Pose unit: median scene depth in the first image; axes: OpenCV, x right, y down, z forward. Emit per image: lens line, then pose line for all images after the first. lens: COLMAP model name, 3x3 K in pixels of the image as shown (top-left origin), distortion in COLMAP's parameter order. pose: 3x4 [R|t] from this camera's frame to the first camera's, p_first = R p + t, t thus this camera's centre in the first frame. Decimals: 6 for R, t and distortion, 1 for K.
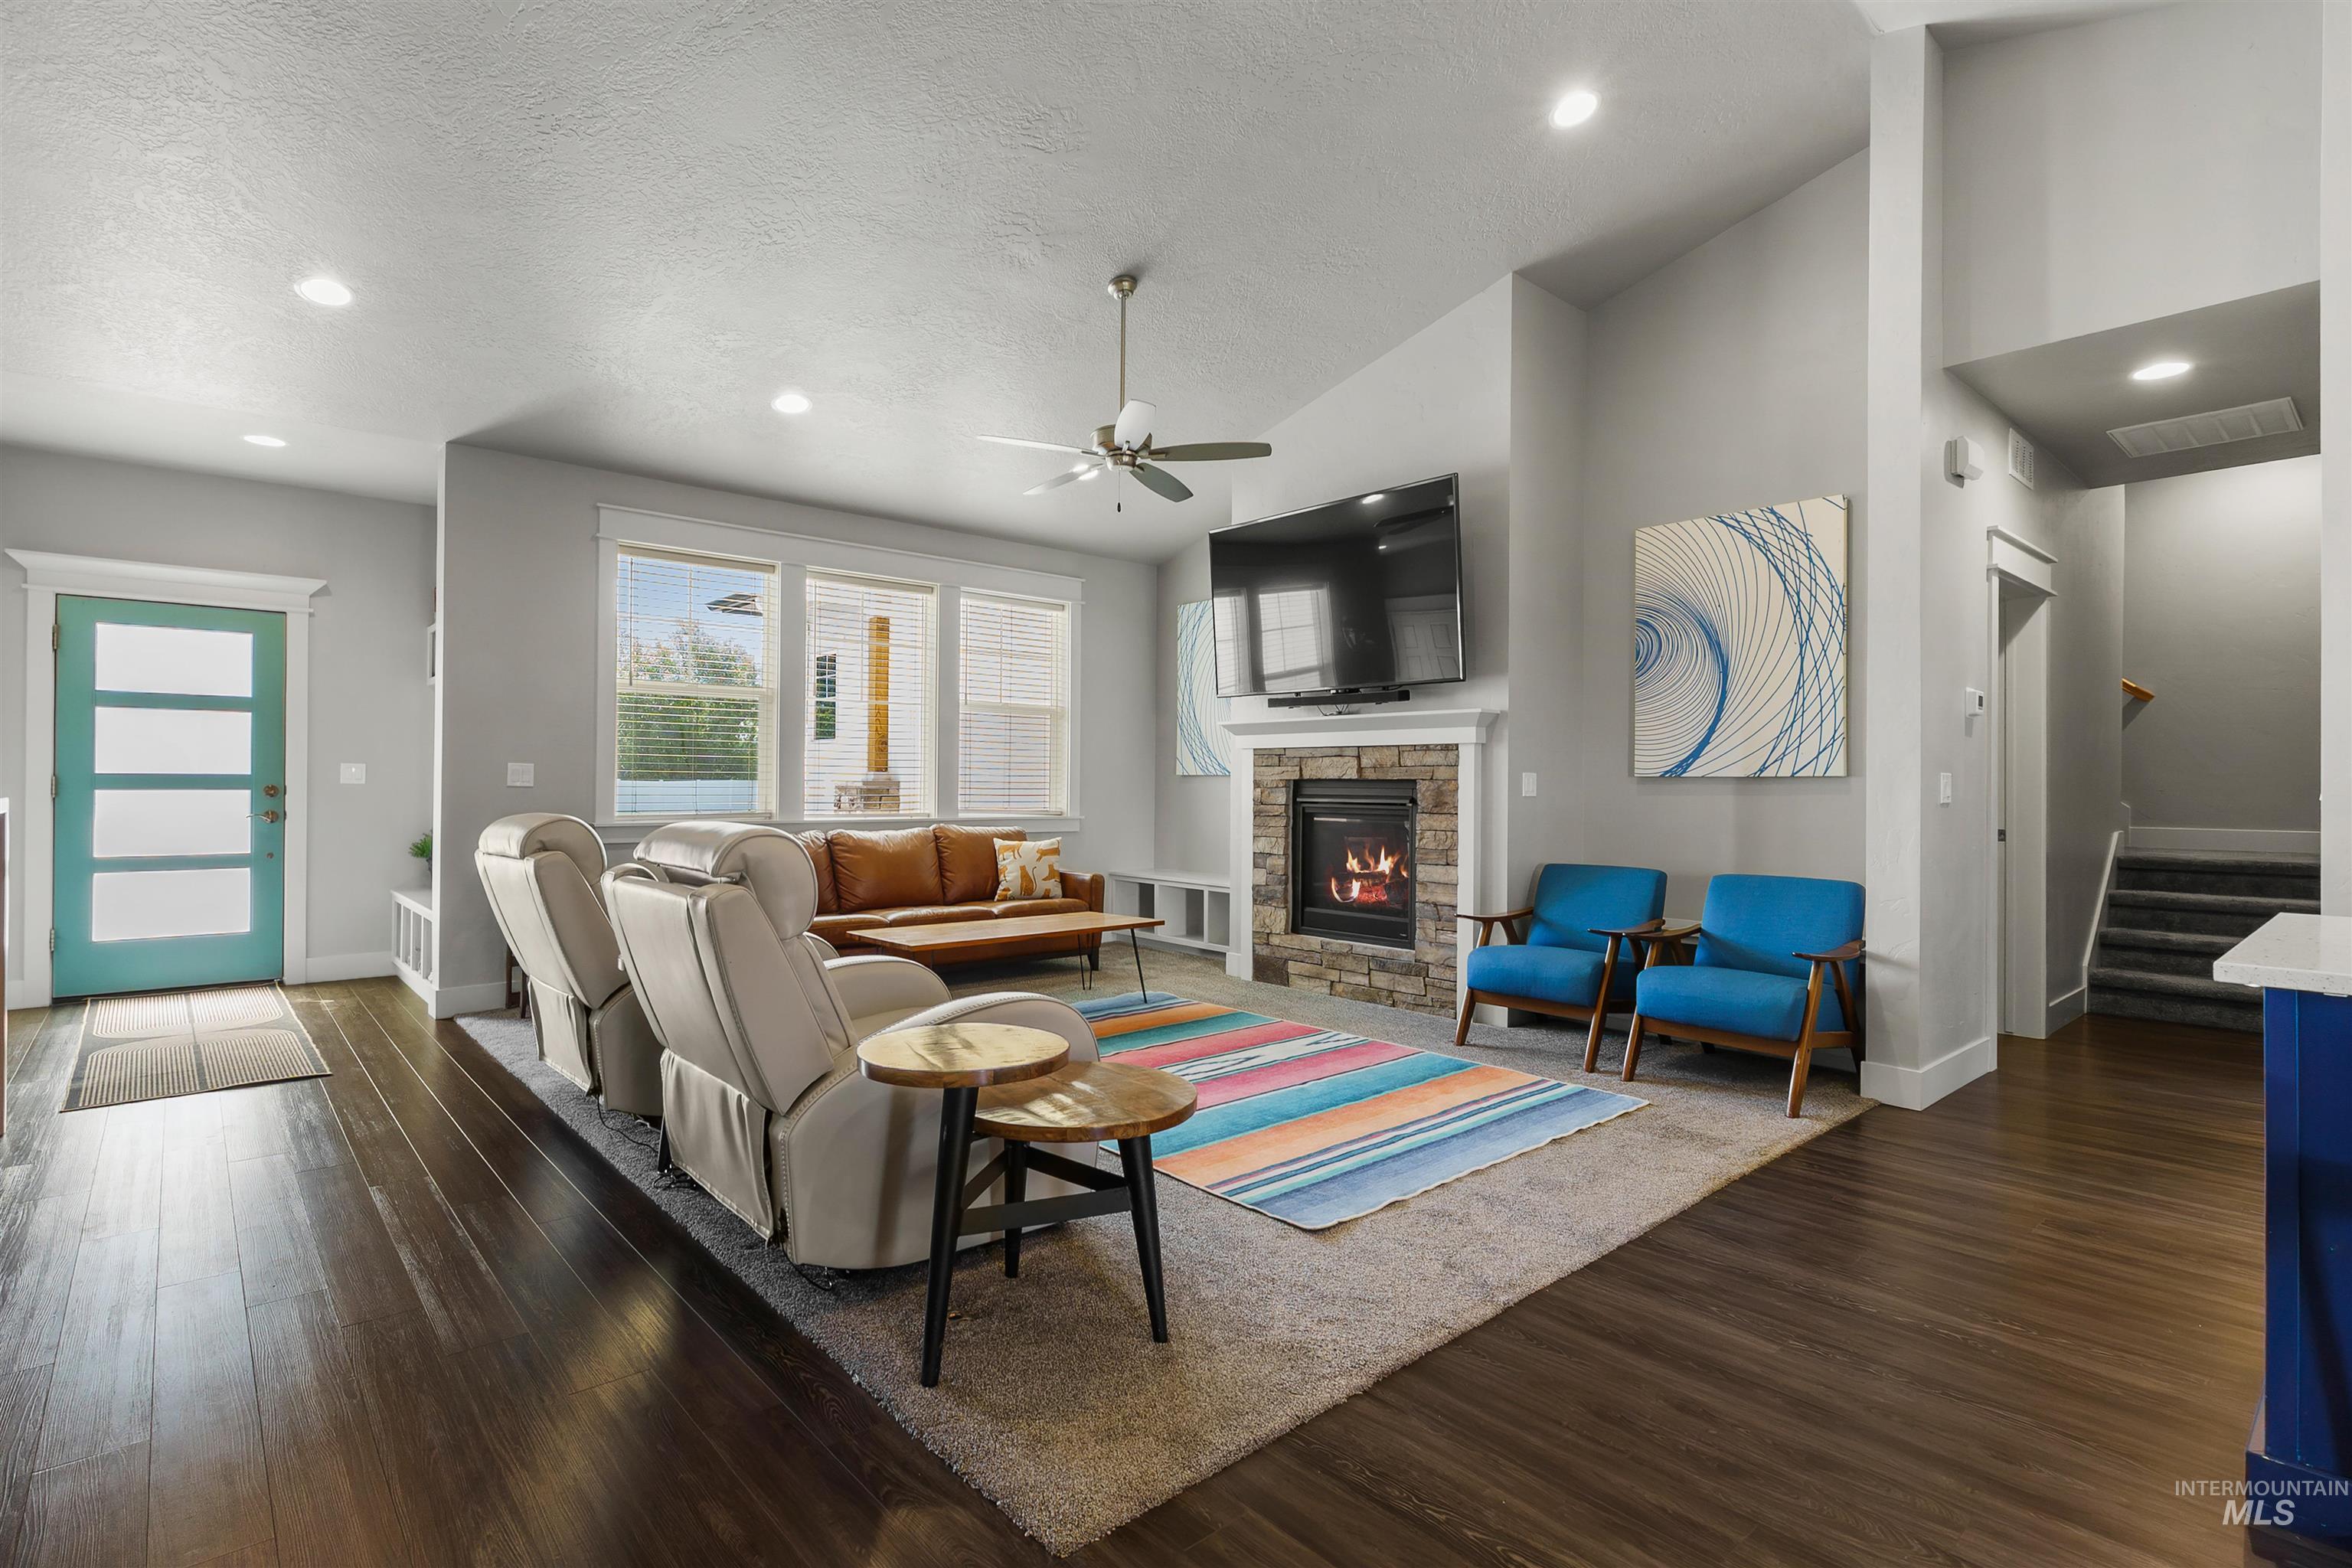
lens RADIAL K [[1125.8, 0, 1156.0], [0, 1125.8, 777.7], [0, 0, 1]] dist [-0.004423, -0.000728]
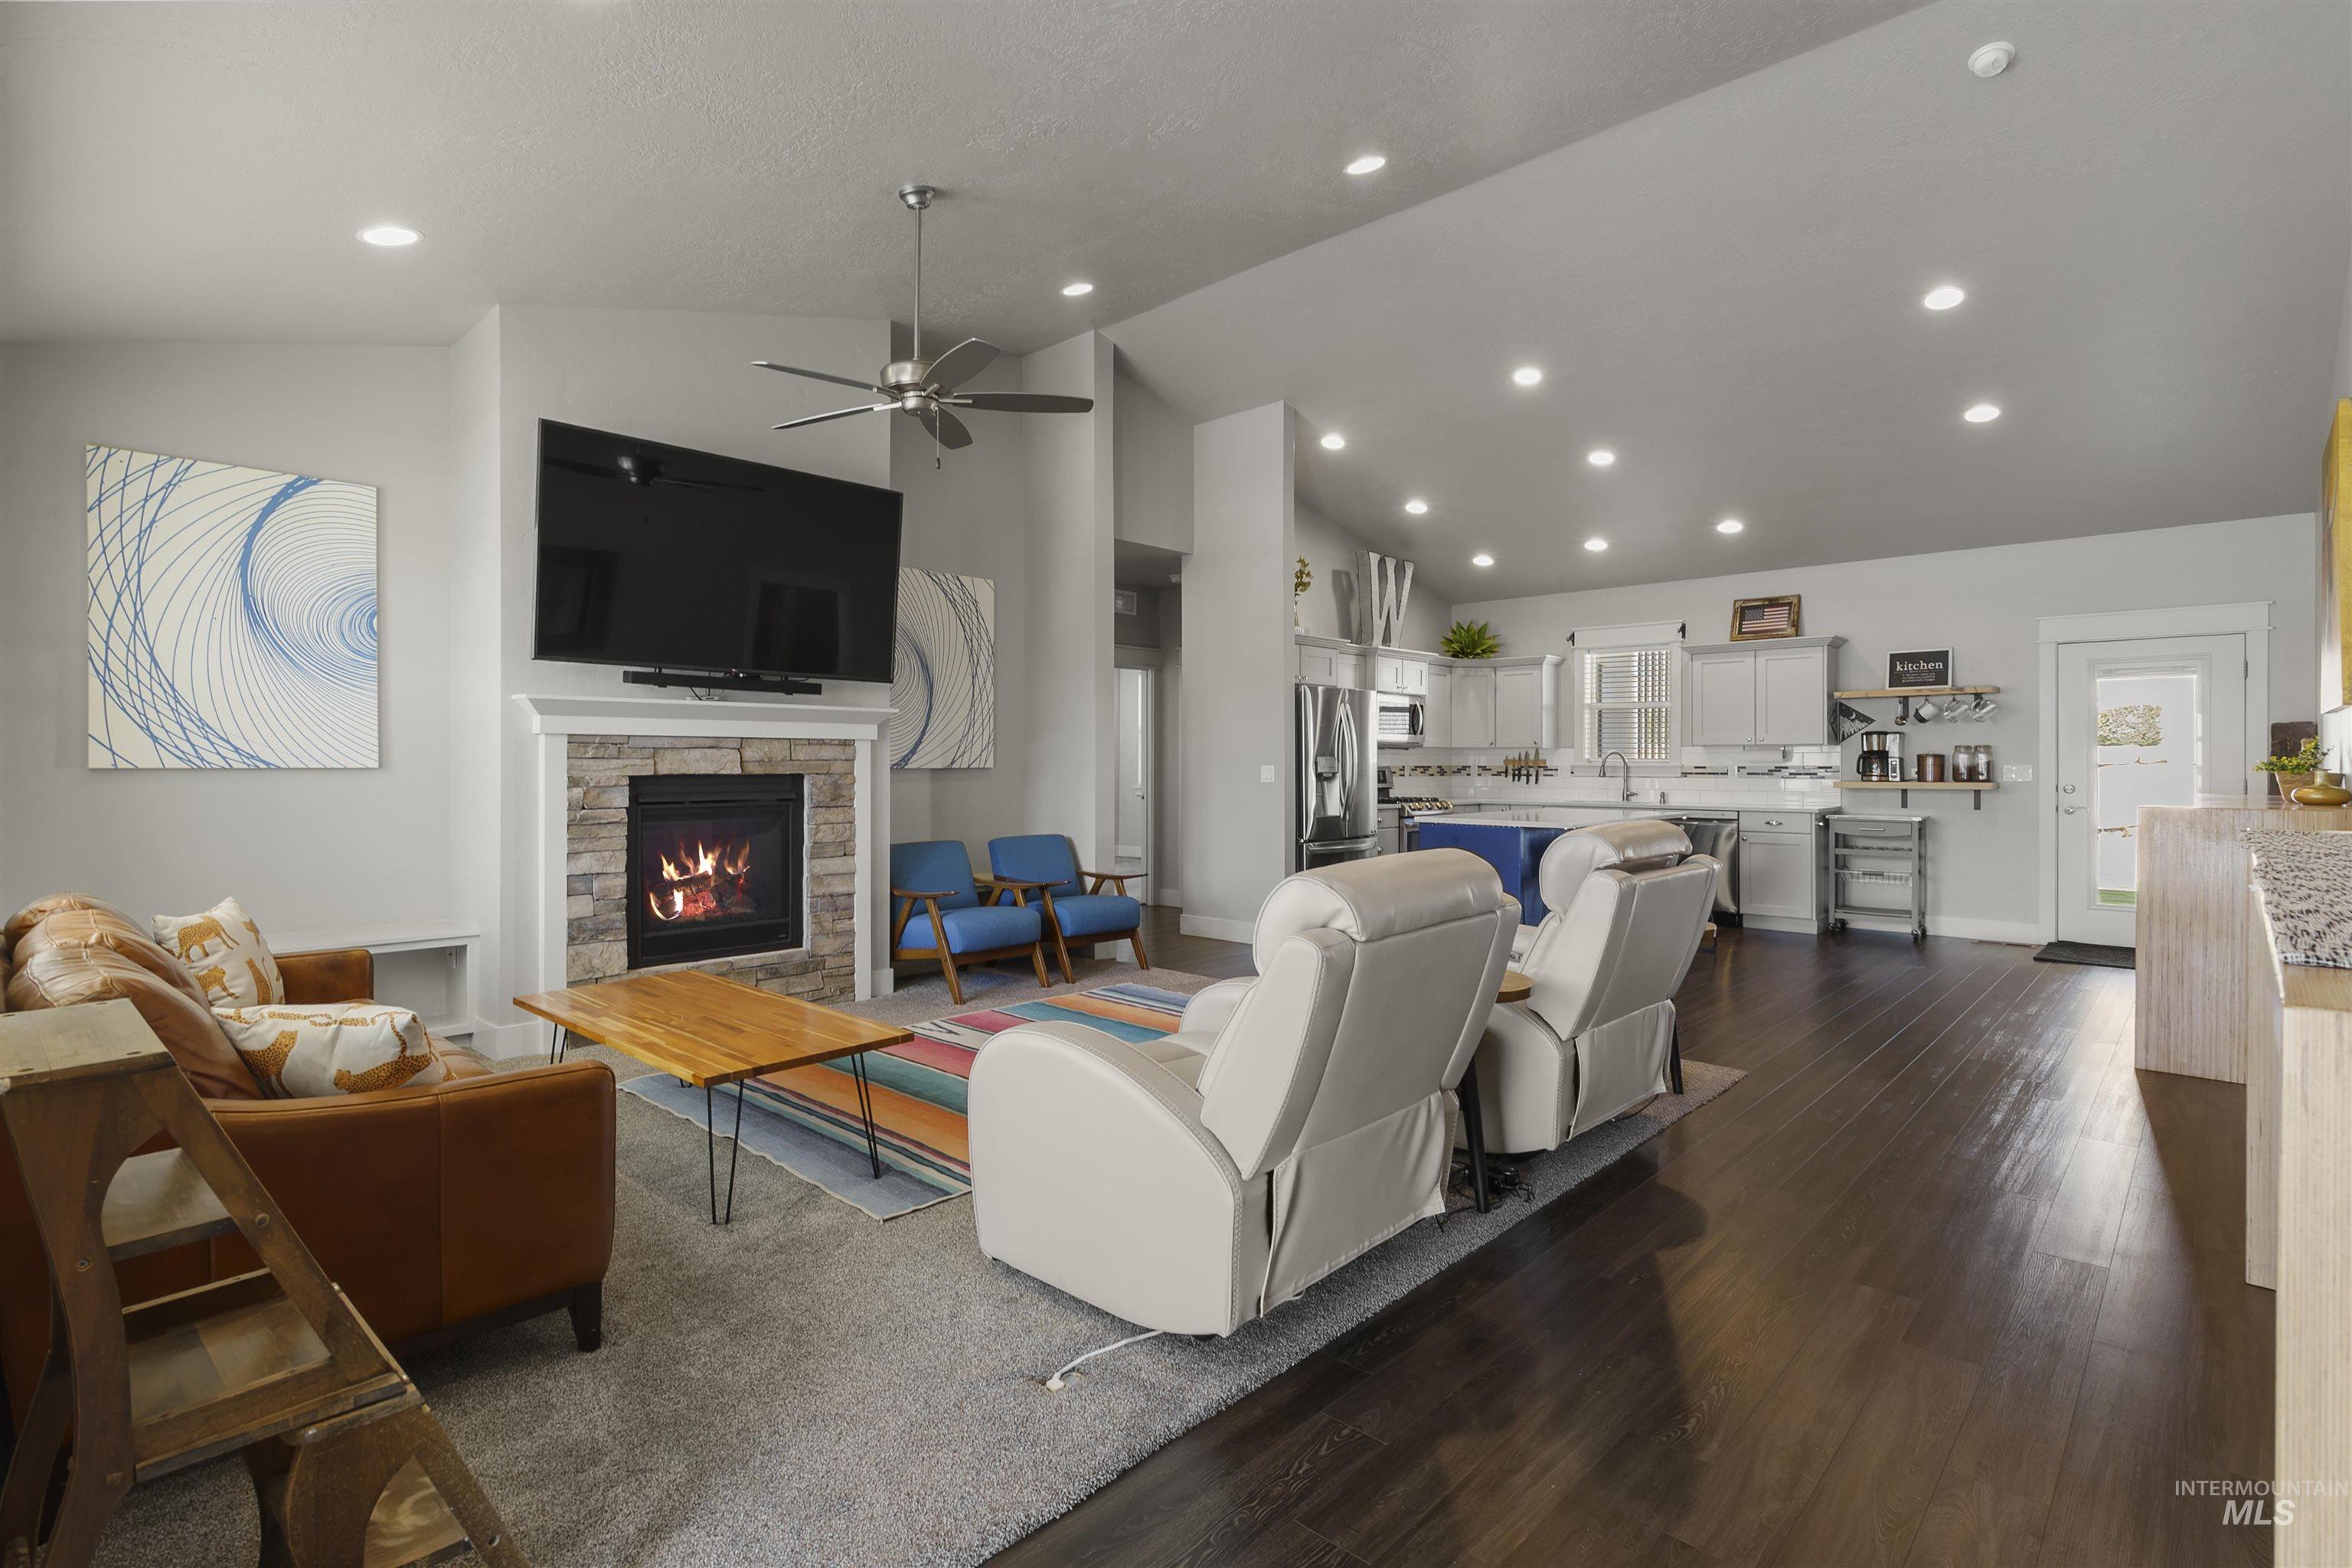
lens RADIAL K [[1123.4, 0, 1162.3], [0, 1123.4, 772.7], [0, 0, 1]] dist [0.000629, 0.000176]
pose [[-0.099373, -0.017287, 0.994900, -0.823722], [-0.008854, 0.999825, 0.016488, -0.019514], [-0.995011, -0.007170, -0.099509, 0.834823]]
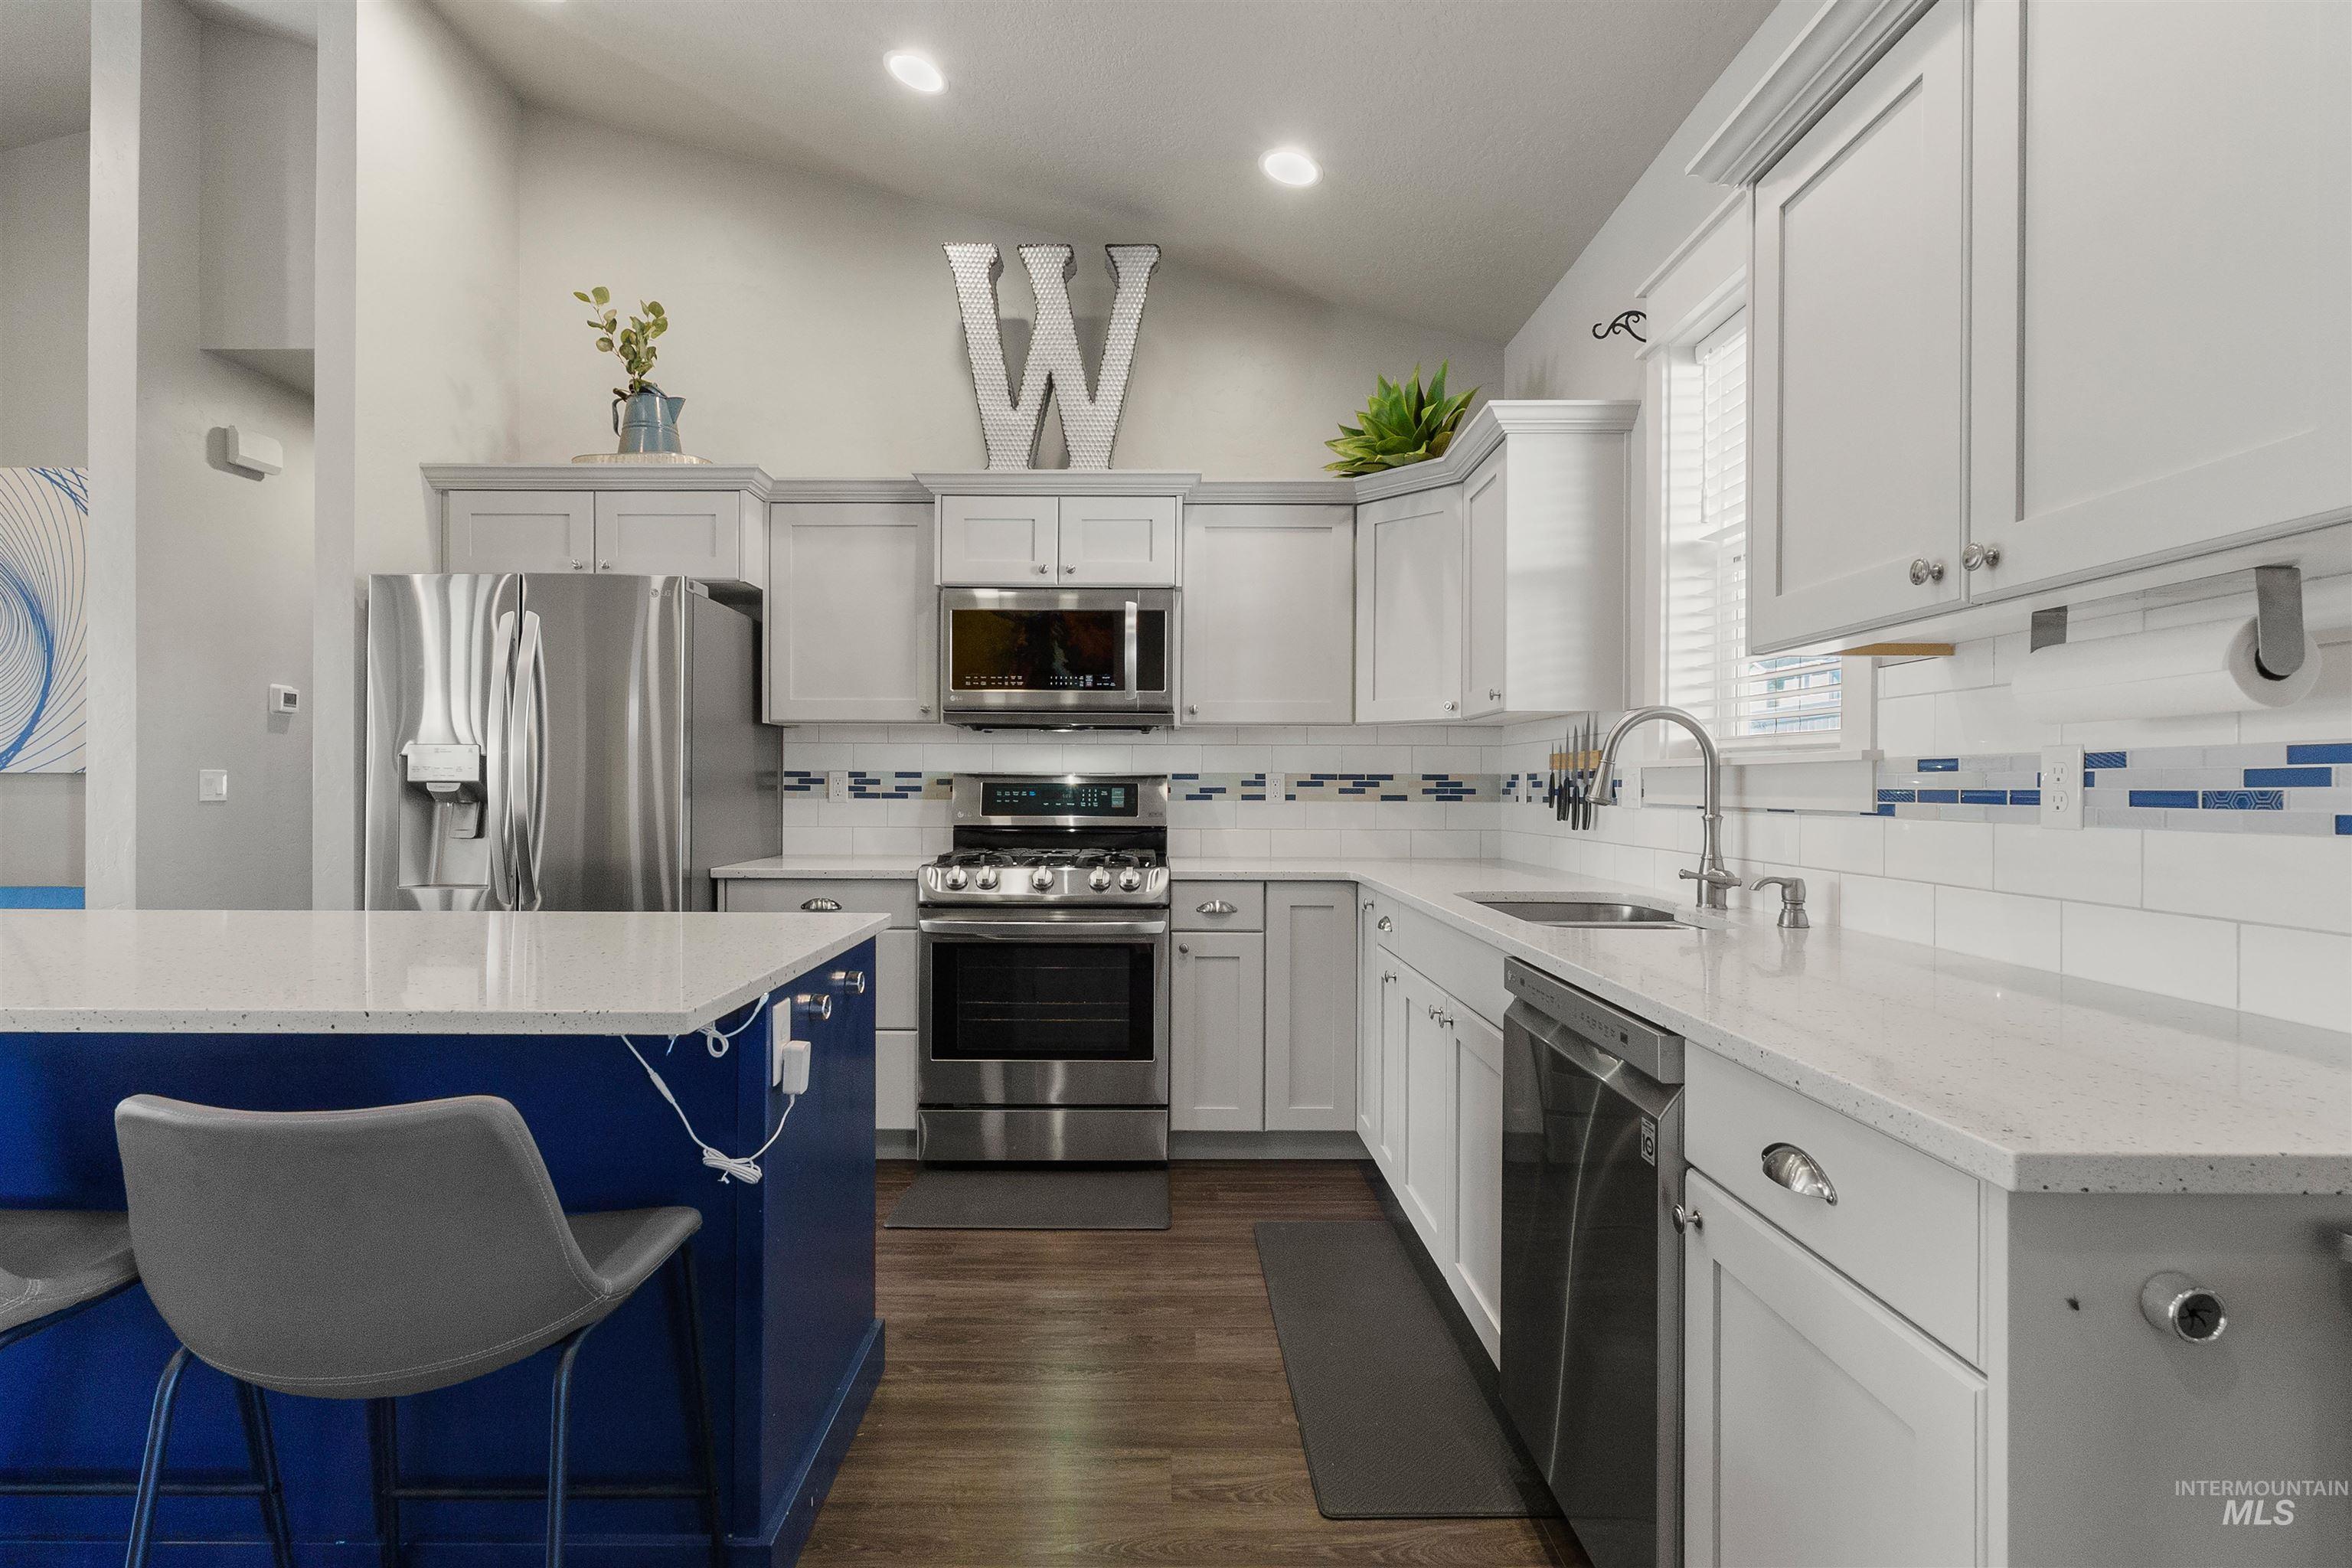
lens RADIAL K [[1112.5, 0, 1162.3], [0, 1112.5, 788.6], [0, 0, 1]] dist [-0.004480, -0.000542]
pose [[0.652151, -0.007608, 0.758051, 0.406557], [-0.003594, 0.999907, 0.013128, -0.003137], [-0.758081, -0.011286, 0.652063, -0.193906]]
